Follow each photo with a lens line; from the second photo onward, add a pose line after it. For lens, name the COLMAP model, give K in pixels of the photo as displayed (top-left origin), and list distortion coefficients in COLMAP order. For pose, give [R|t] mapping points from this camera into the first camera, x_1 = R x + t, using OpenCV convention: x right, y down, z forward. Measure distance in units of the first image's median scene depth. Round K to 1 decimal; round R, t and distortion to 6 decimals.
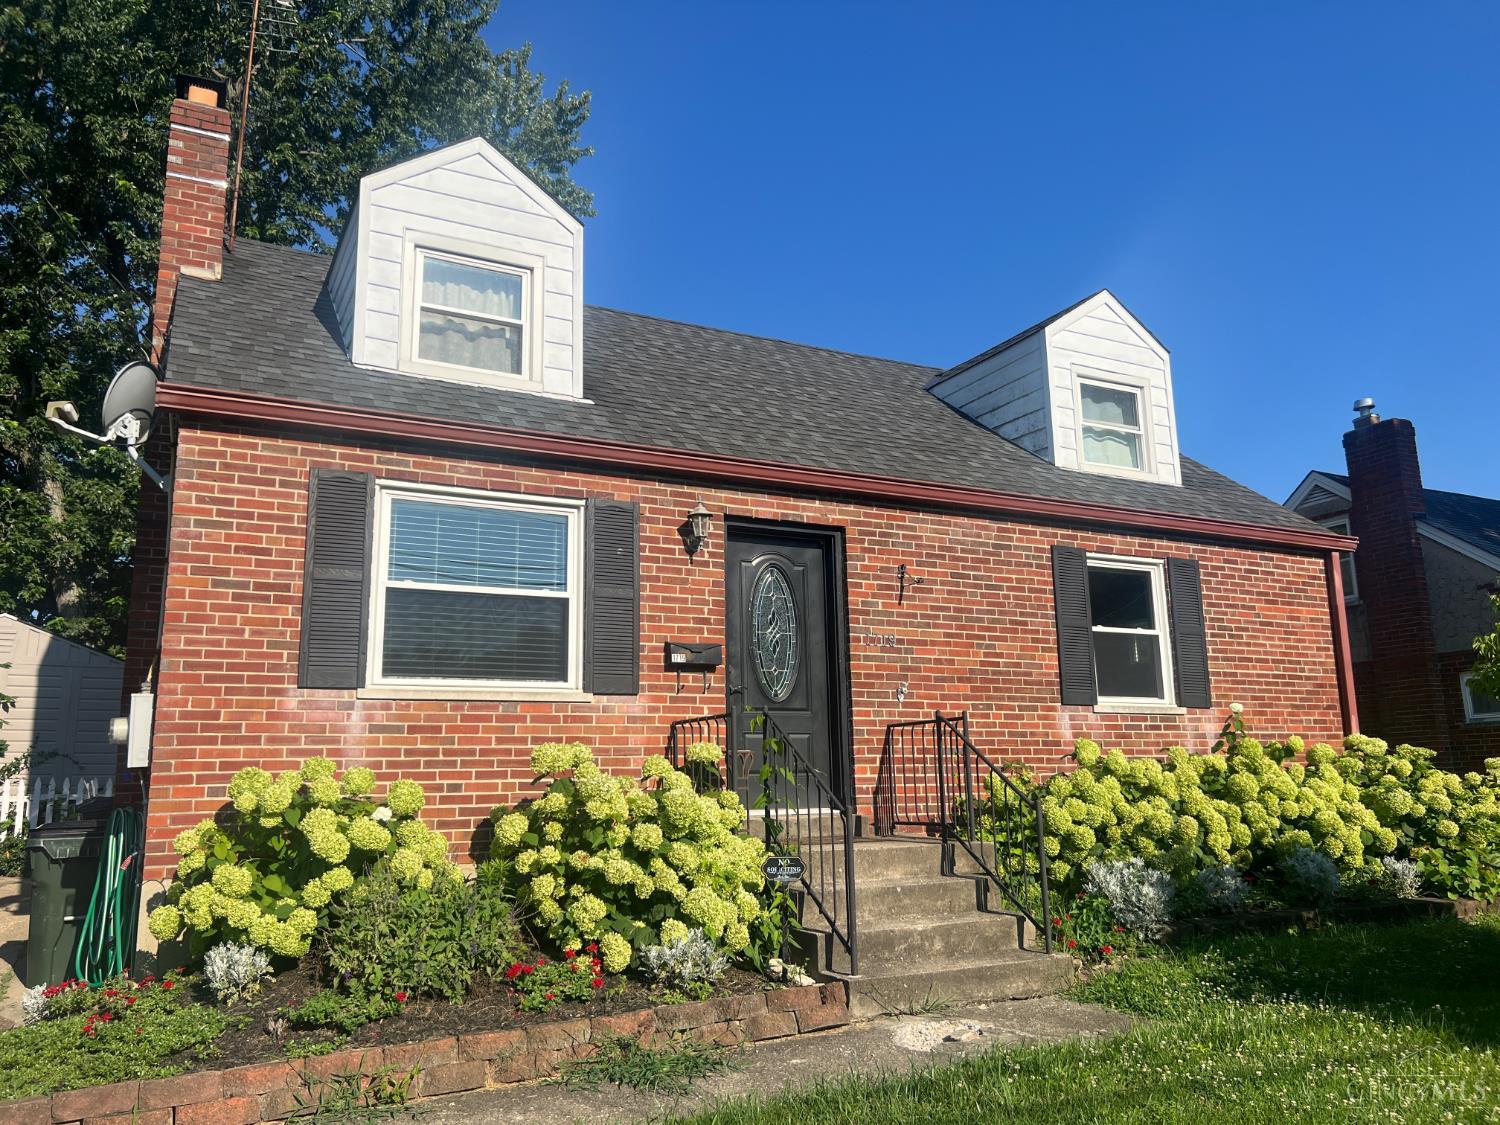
lens RADIAL K [[1131.4, 0, 753.9], [0, 1131.4, 554.1], [0, 0, 1]] dist [0.046463, -0.042975]
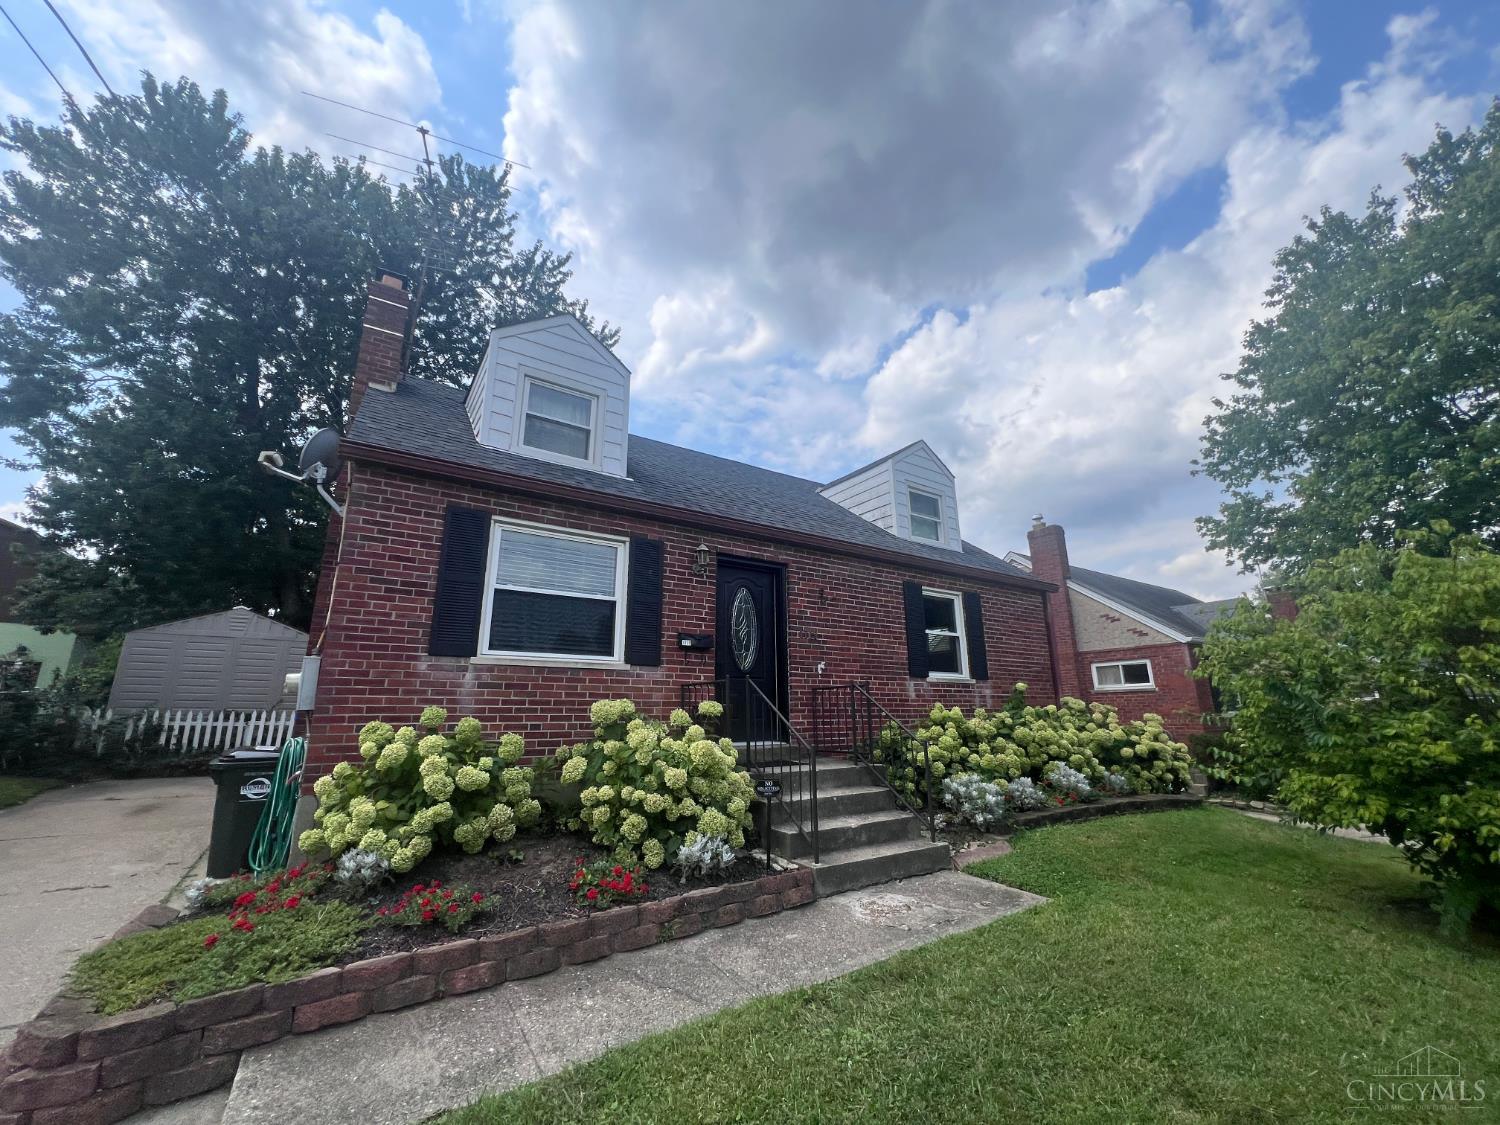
lens RADIAL K [[597.8, 0, 746.7], [0, 597.8, 559.3], [0, 0, 1]] dist [-0.001499, 0.000803]
pose [[0.994709, 0.038103, 0.095405, -0.068034], [-0.032649, 0.997777, -0.058088, 0.023738], [-0.097406, 0.054666, 0.993742, 0.180733]]
